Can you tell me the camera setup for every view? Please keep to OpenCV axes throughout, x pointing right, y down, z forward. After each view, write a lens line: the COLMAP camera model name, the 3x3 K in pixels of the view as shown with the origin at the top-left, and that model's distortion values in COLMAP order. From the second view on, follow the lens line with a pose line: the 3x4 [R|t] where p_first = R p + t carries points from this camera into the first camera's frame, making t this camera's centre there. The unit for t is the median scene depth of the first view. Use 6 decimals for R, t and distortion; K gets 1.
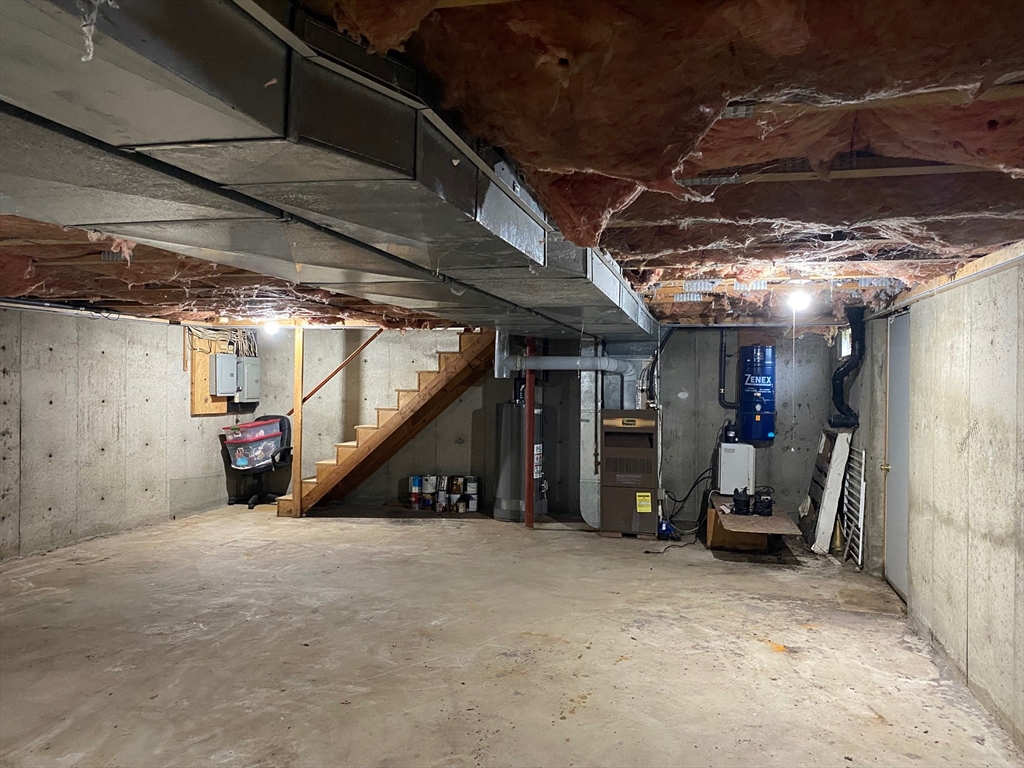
lens RADIAL K [[784.7, 0, 512.1], [0, 784.7, 384.6], [0, 0, 1]] dist [0.034399, -0.020025]
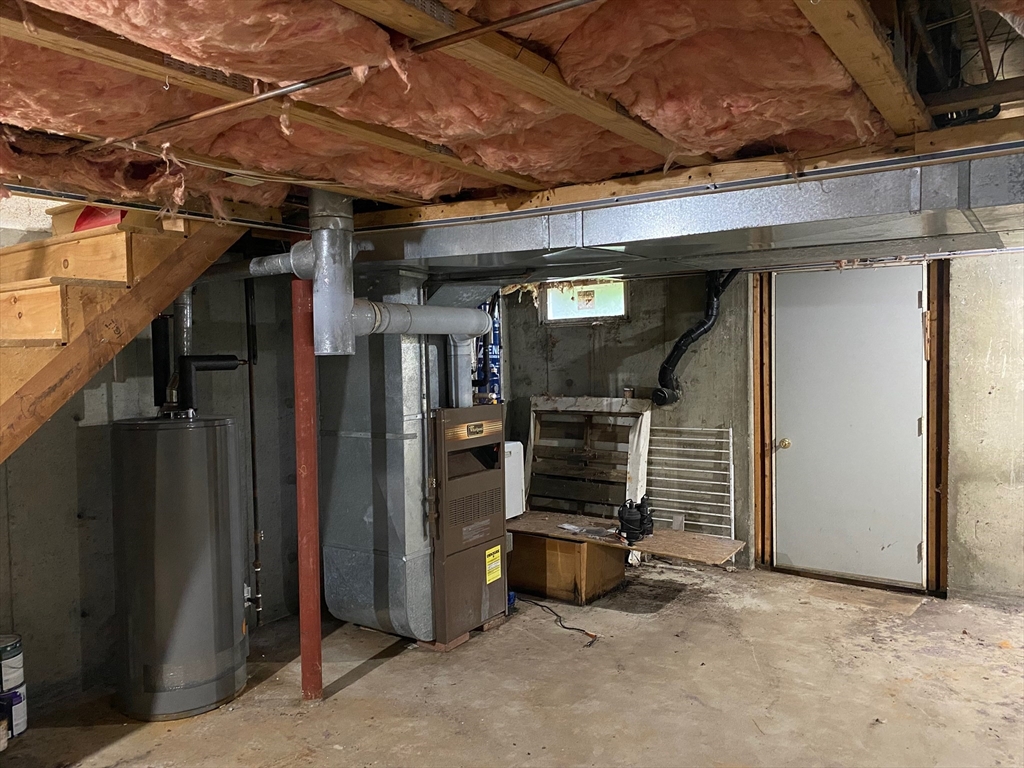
lens RADIAL K [[784.7, 0, 513.1], [0, 784.7, 385.4], [0, 0, 1]] dist [0.034399, -0.020025]
pose [[0.346893, -0.059639, 0.936006, -0.471233], [0.030004, 0.998171, 0.052480, -0.014909], [-0.937424, 0.009879, 0.348048, 1.028476]]
